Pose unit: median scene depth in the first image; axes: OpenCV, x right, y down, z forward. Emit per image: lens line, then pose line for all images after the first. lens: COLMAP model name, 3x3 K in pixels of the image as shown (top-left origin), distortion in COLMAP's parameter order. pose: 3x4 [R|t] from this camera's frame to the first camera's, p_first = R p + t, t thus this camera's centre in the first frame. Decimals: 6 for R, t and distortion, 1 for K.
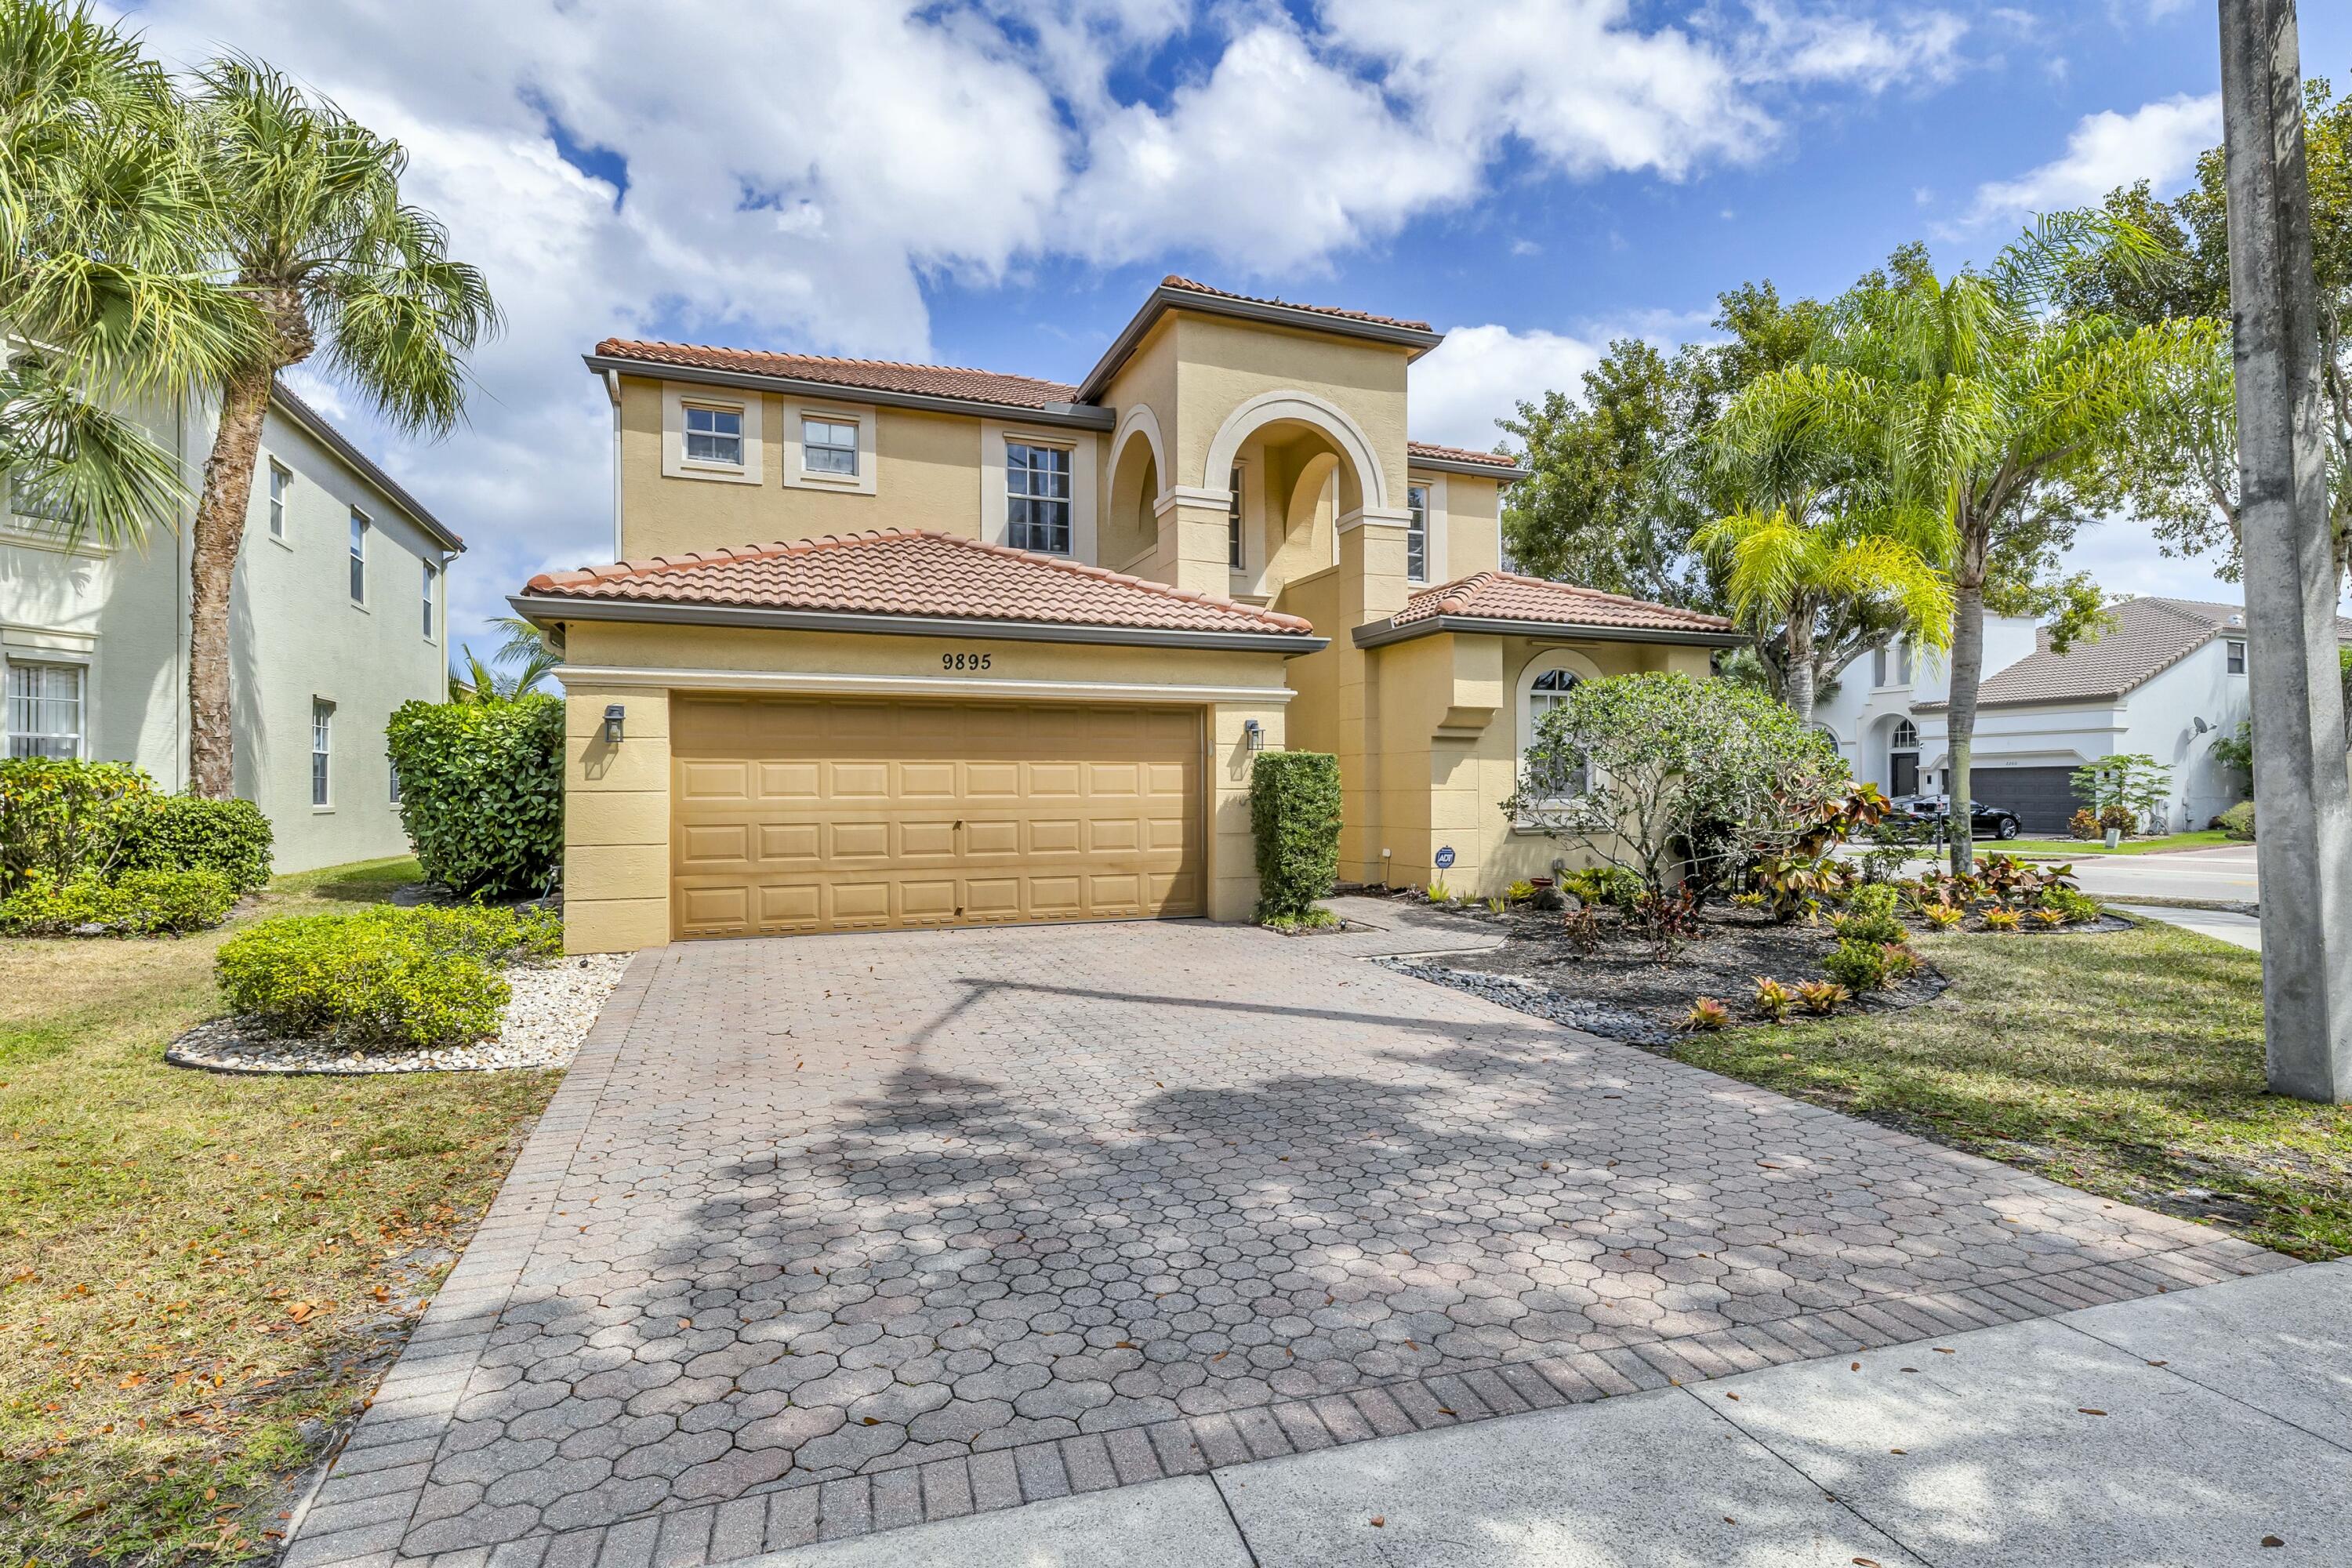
lens RADIAL K [[1113.3, 0, 1174.6], [0, 1113.3, 778.7], [0, 0, 1]] dist [0.003340, 0.000559]
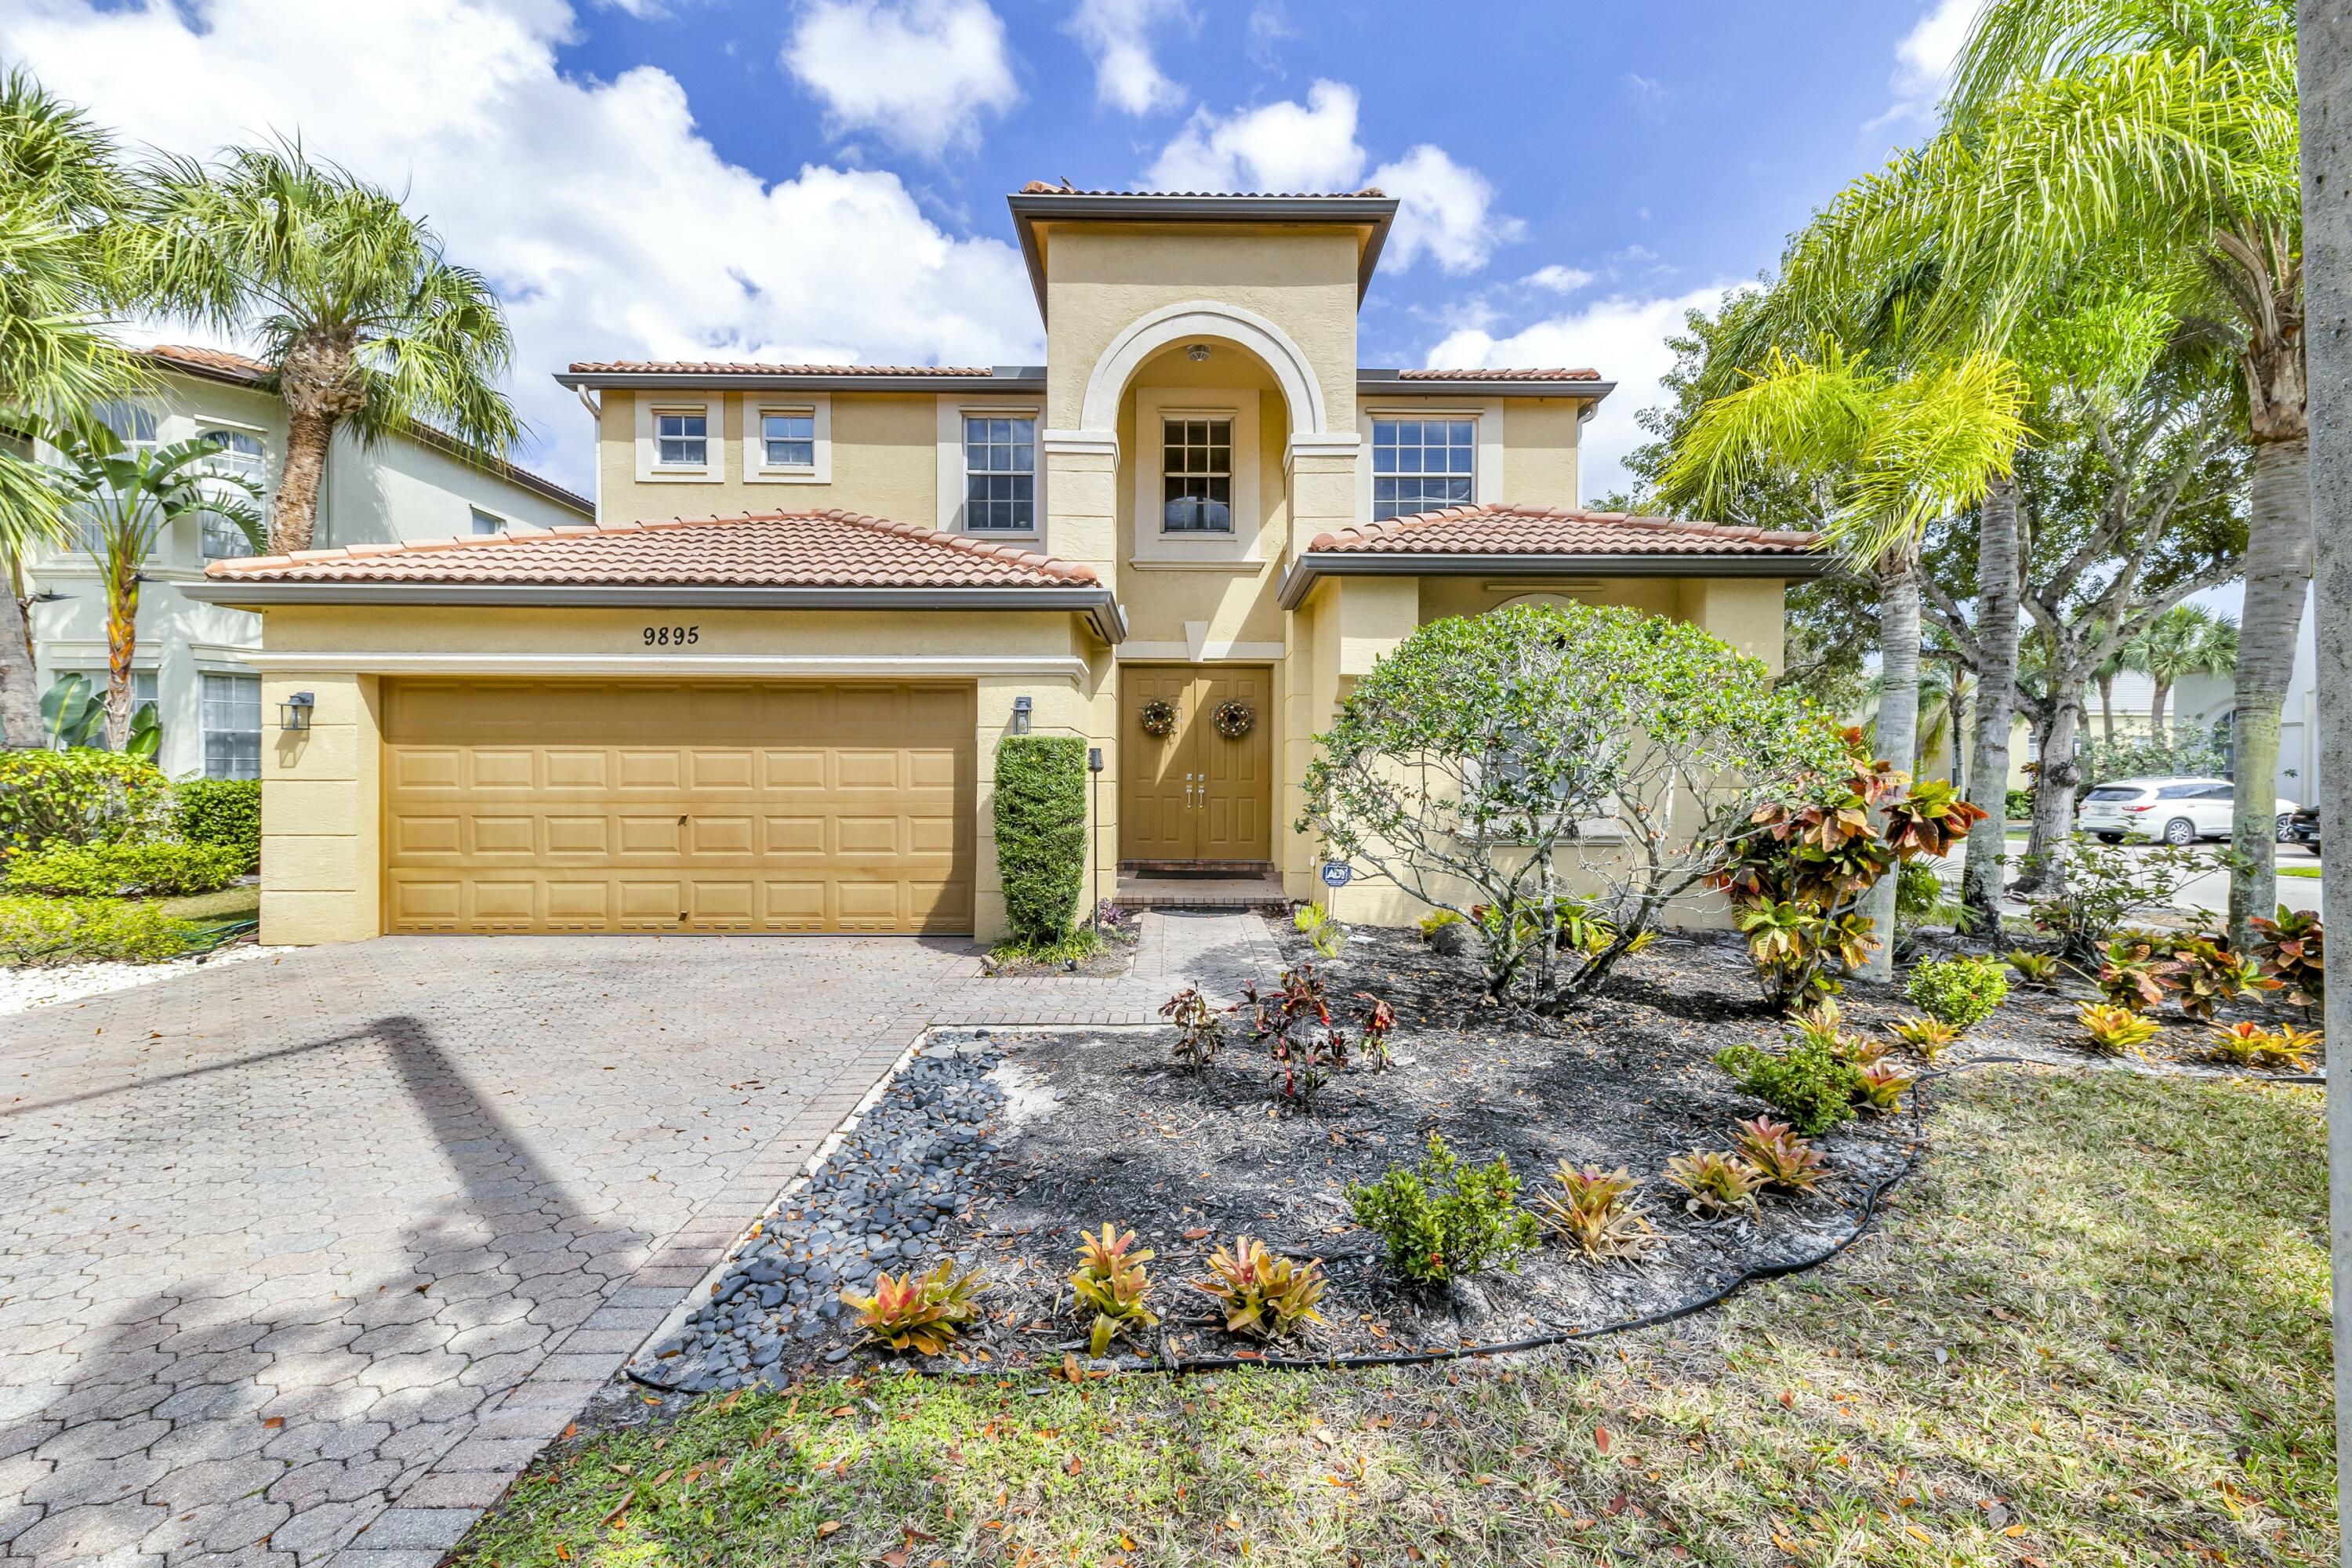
lens RADIAL K [[948.4, 0, 1176.0], [0, 948.4, 784.0], [0, 0, 1]] dist [0.009701, -0.000114]
pose [[0.935577, 0.009222, -0.353003, 0.417079], [-0.003181, 0.999839, 0.017688, -0.002147], [0.353109, -0.015425, 0.935455, 0.397270]]
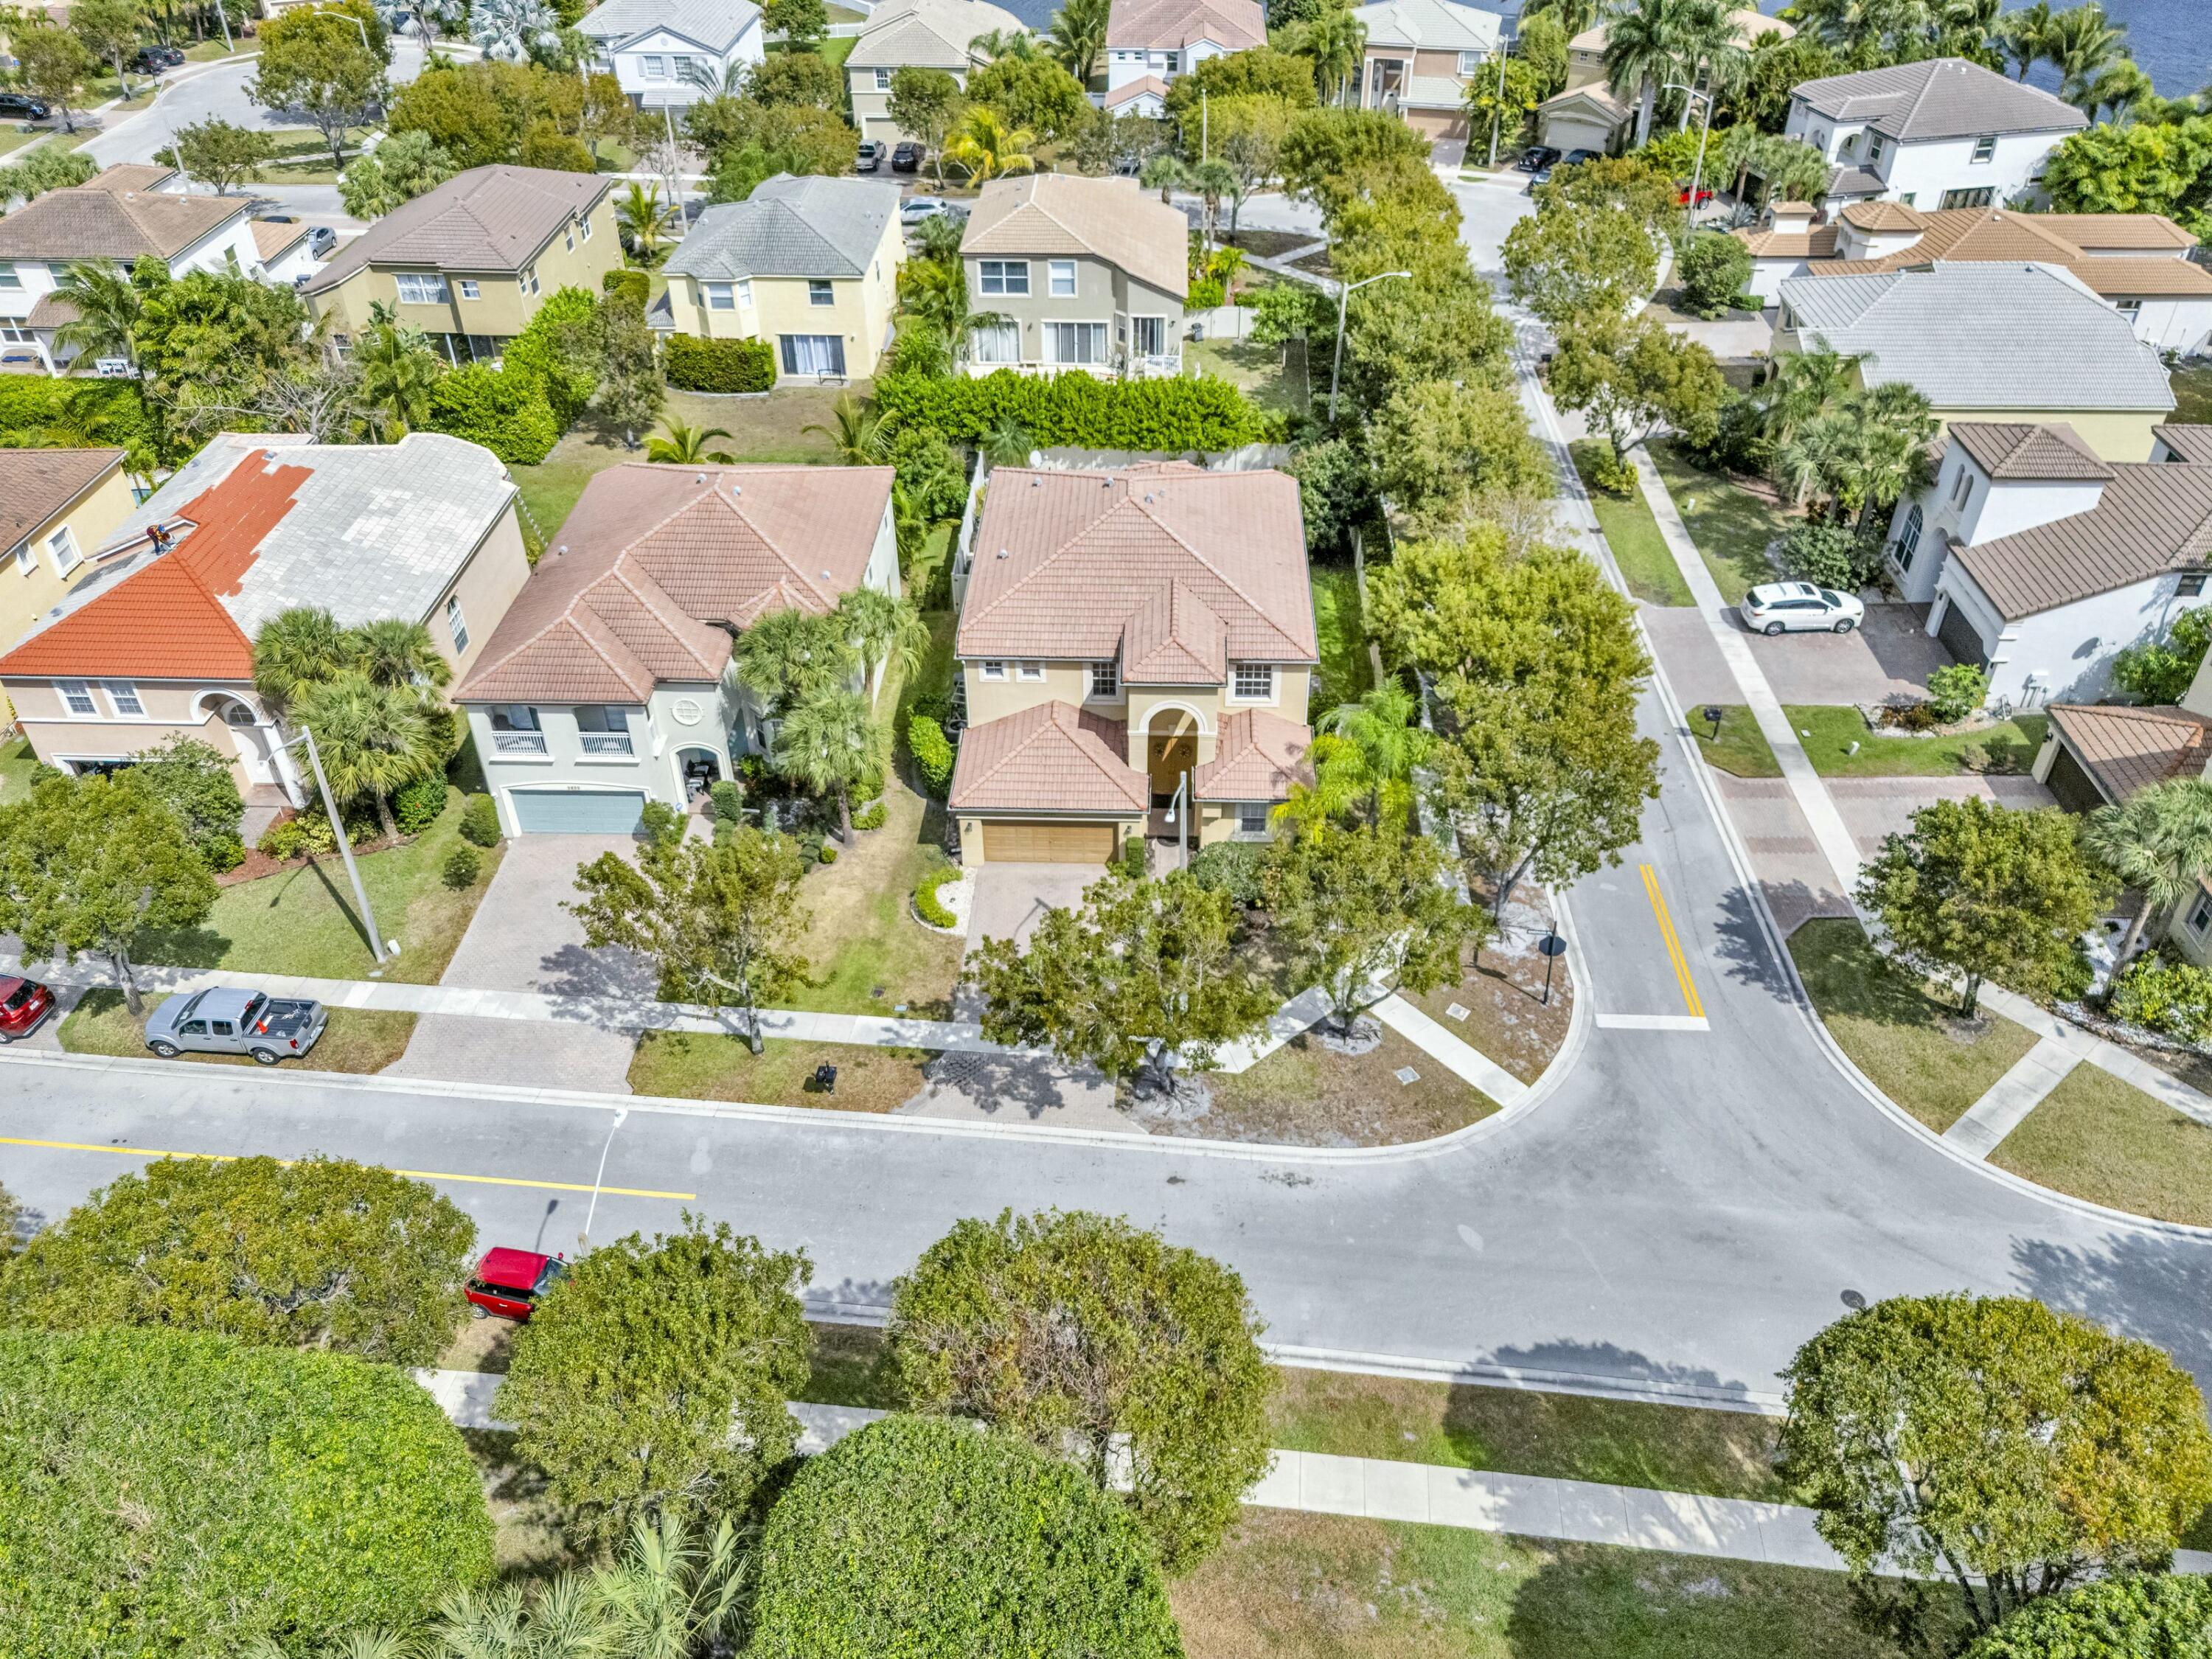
lens RADIAL K [[1621.4, 0, 1113.4], [0, 1621.4, 827.8], [0, 0, 1]] dist [0.102075, -0.129393]
pose [[0.921559, 0.240120, -0.305077, 1.625591], [0.003148, 0.781149, 0.624336, -3.327411], [0.388226, -0.576323, 0.719119, -2.791458]]
